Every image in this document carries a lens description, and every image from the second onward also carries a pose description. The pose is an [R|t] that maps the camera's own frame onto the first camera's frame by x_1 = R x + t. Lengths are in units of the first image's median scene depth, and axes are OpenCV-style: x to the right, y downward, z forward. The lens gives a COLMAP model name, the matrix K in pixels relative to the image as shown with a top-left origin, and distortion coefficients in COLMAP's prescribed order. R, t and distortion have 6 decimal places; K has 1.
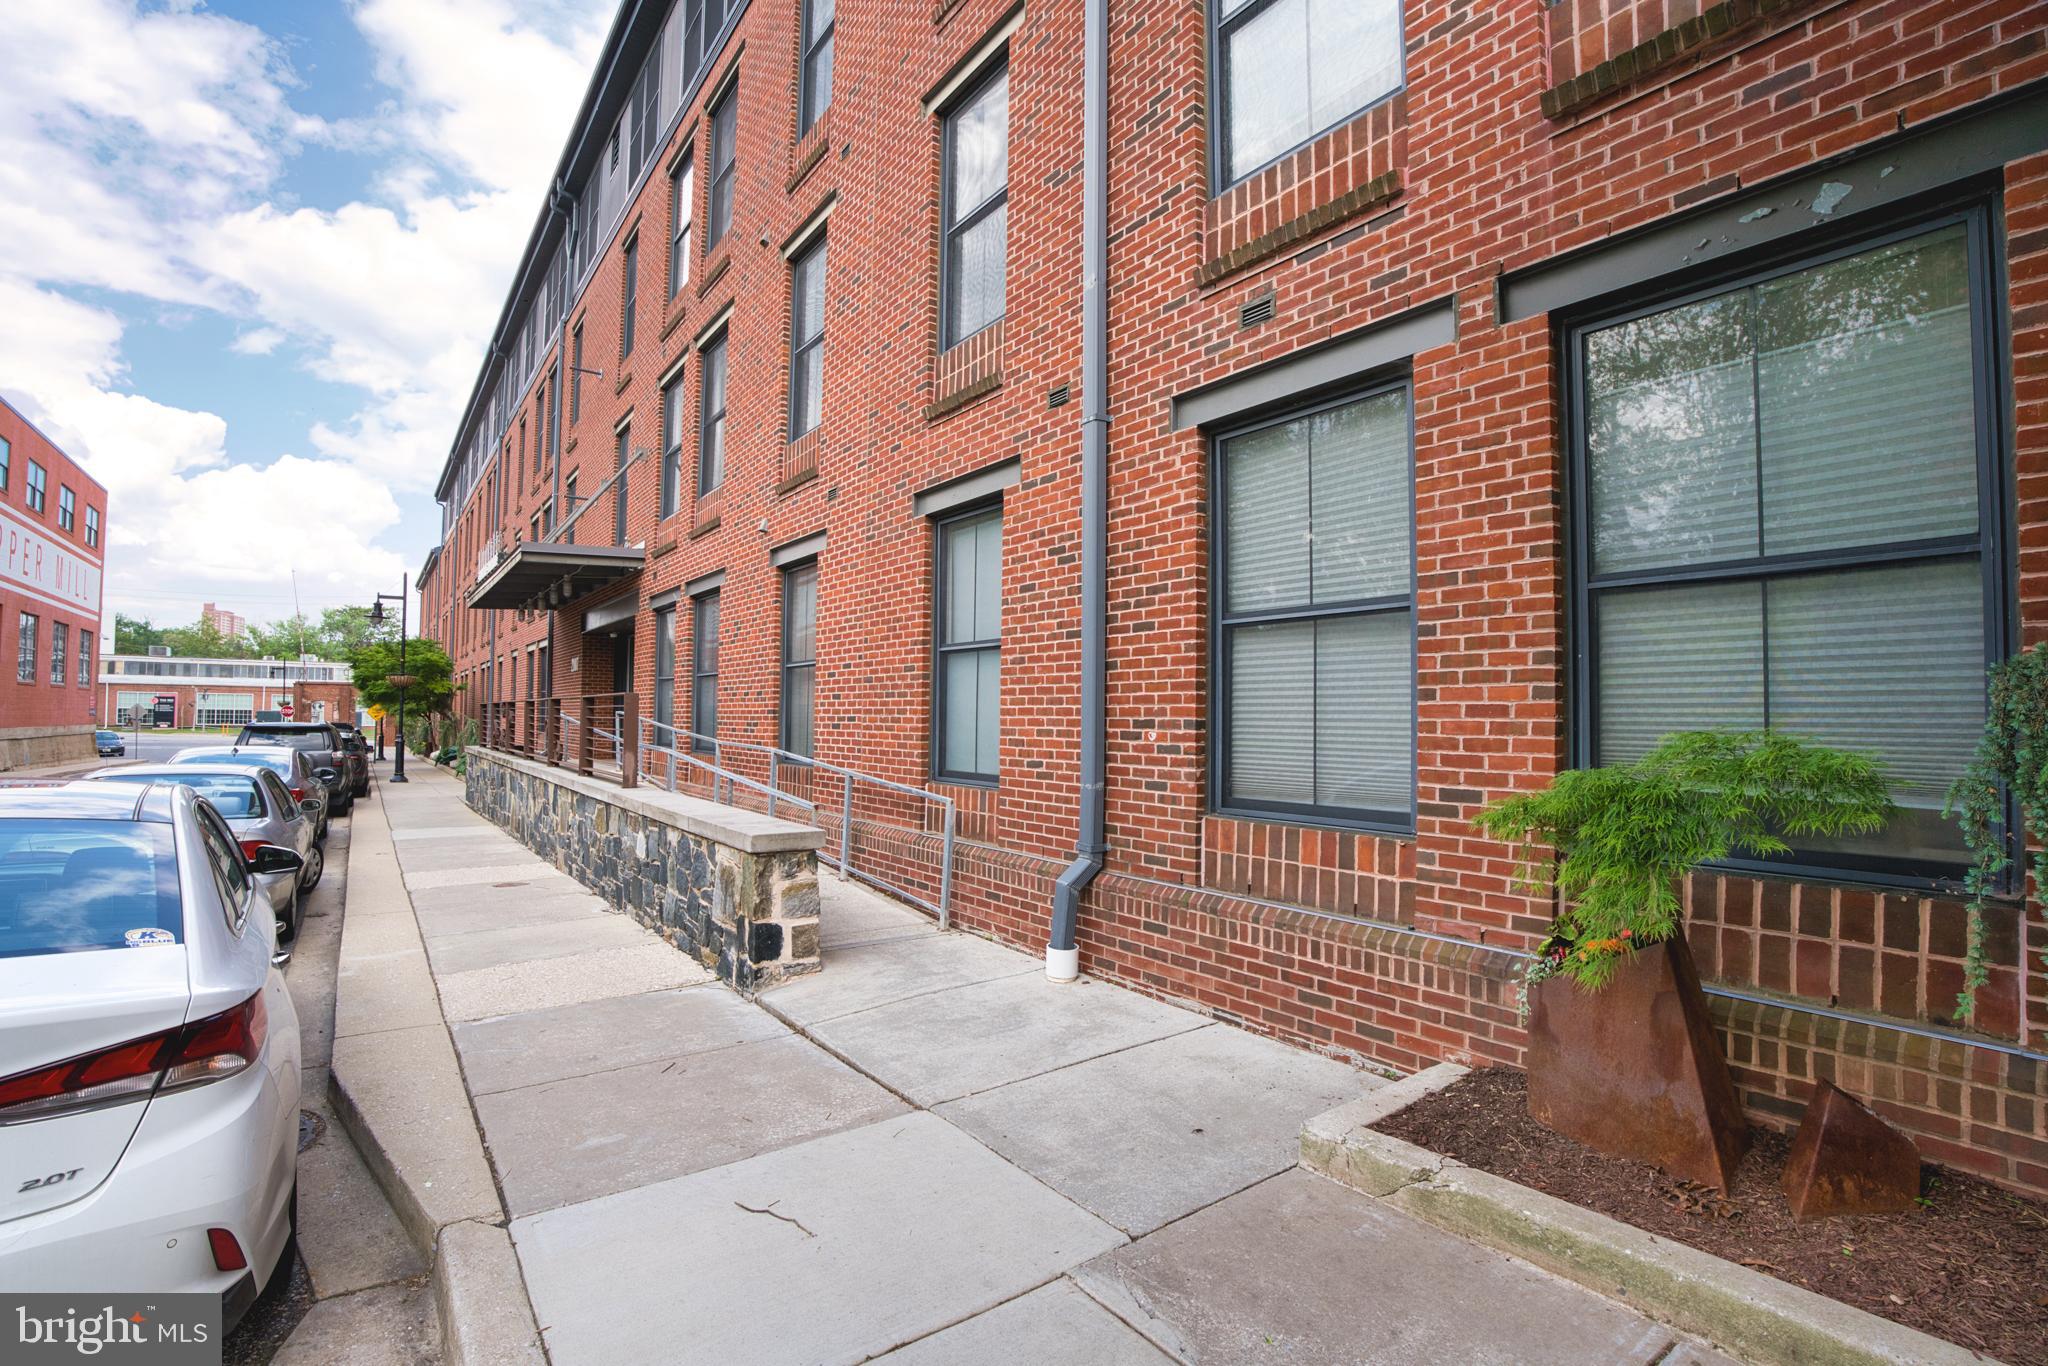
lens RADIAL K [[937.7, 0, 1023.6], [0, 937.7, 682.9], [0, 0, 1]] dist [-0.032385, -0.000191]
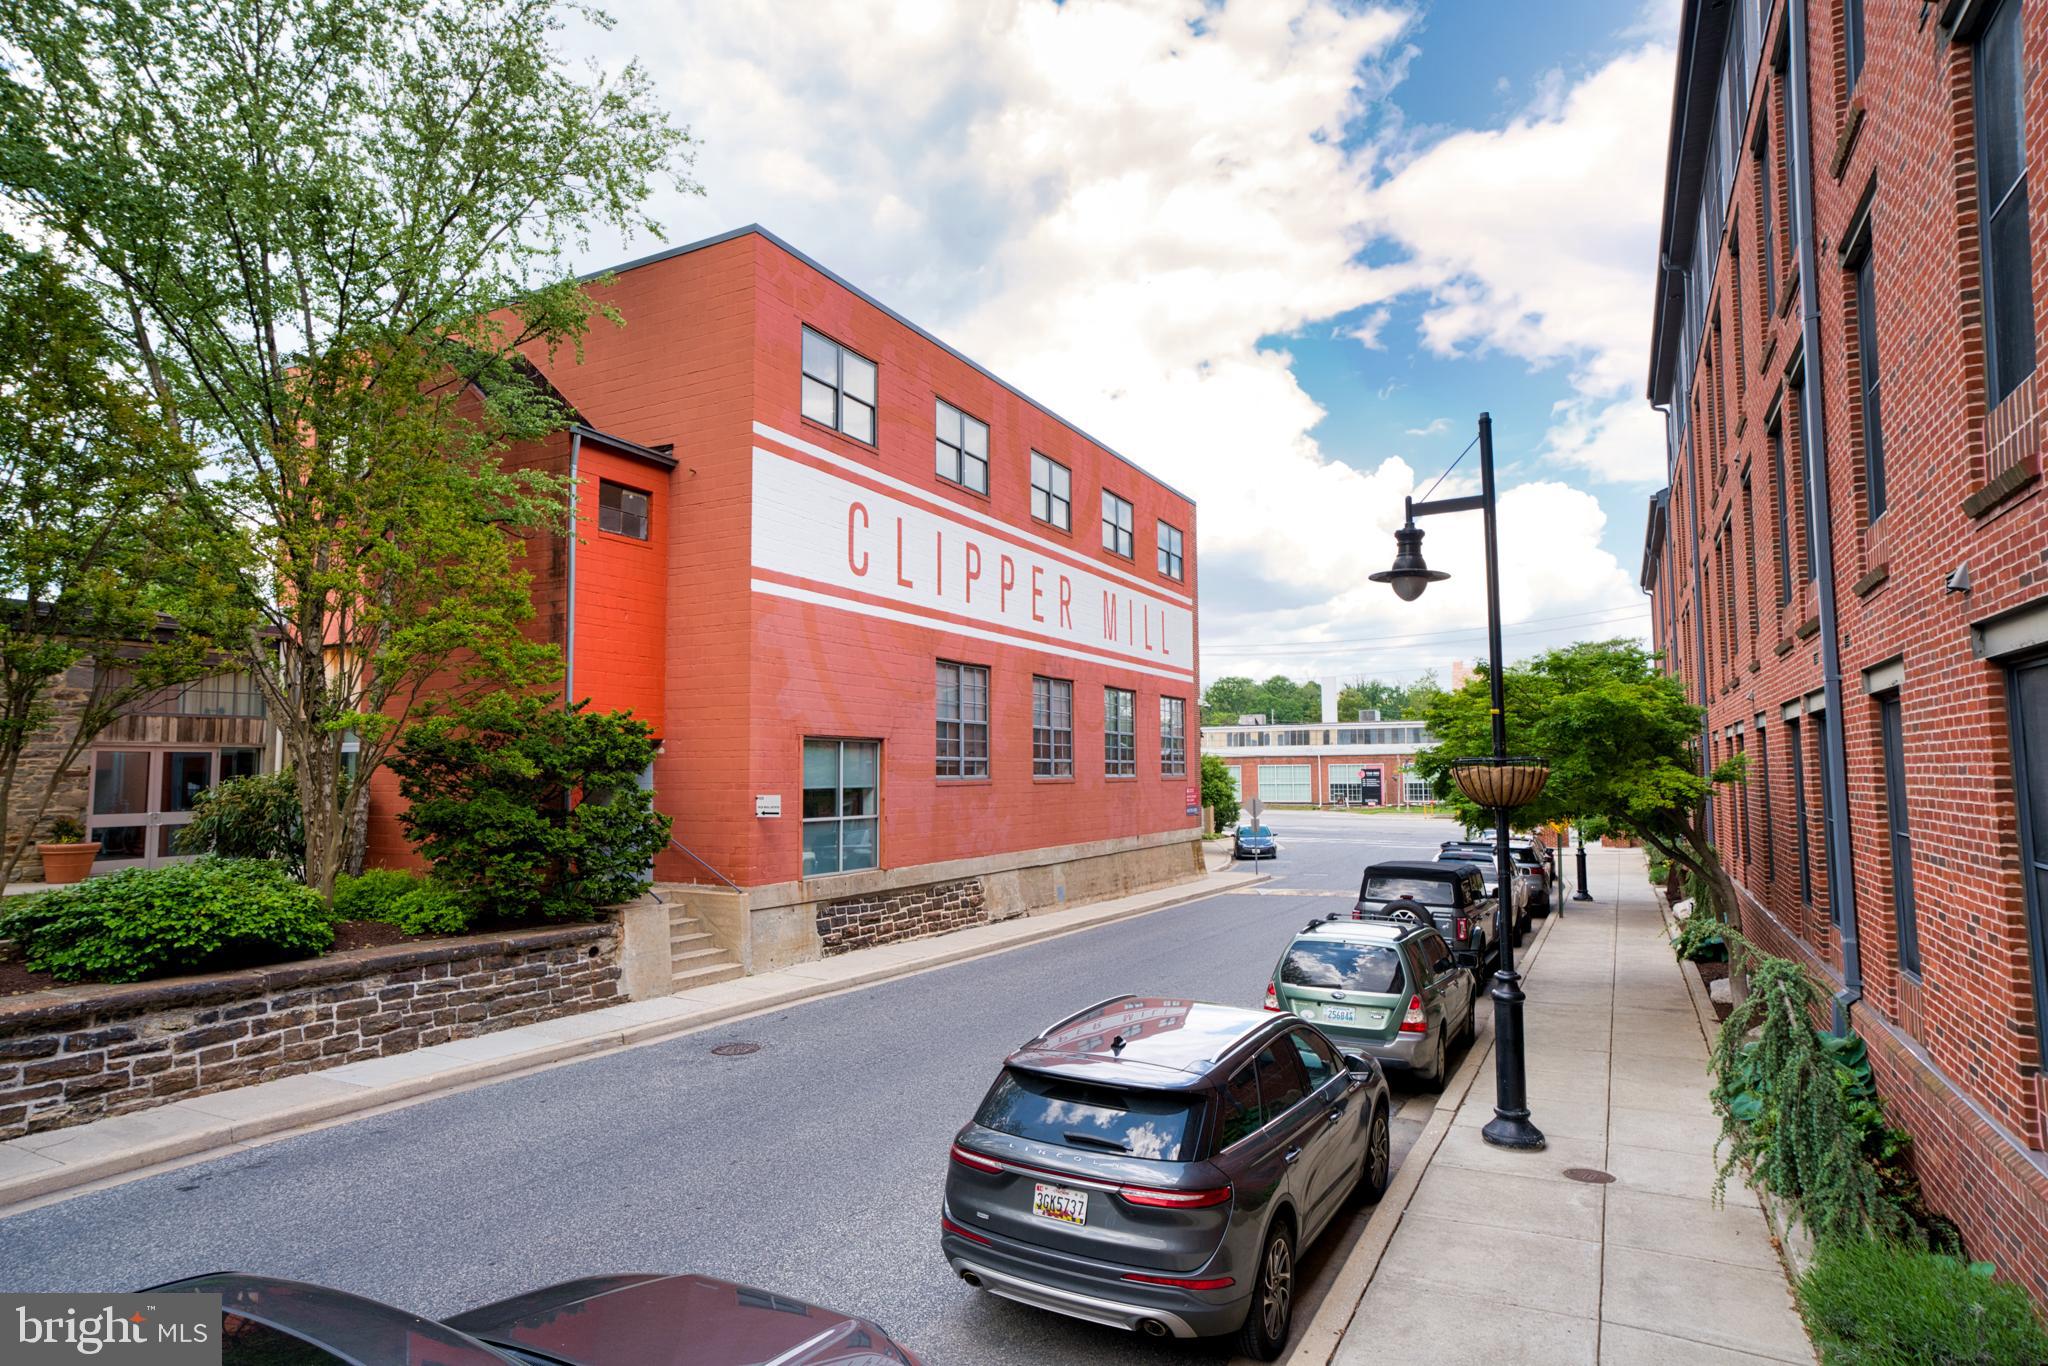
lens RADIAL K [[1115.7, 0, 1020.9], [0, 1115.7, 683.8], [0, 0, 1]] dist [-0.000485, 0.000075]
pose [[0.436061, -0.084008, -0.895987, -0.283699], [0.046976, 0.996401, -0.070561, -0.011228], [0.898690, -0.011322, 0.438438, 0.478233]]
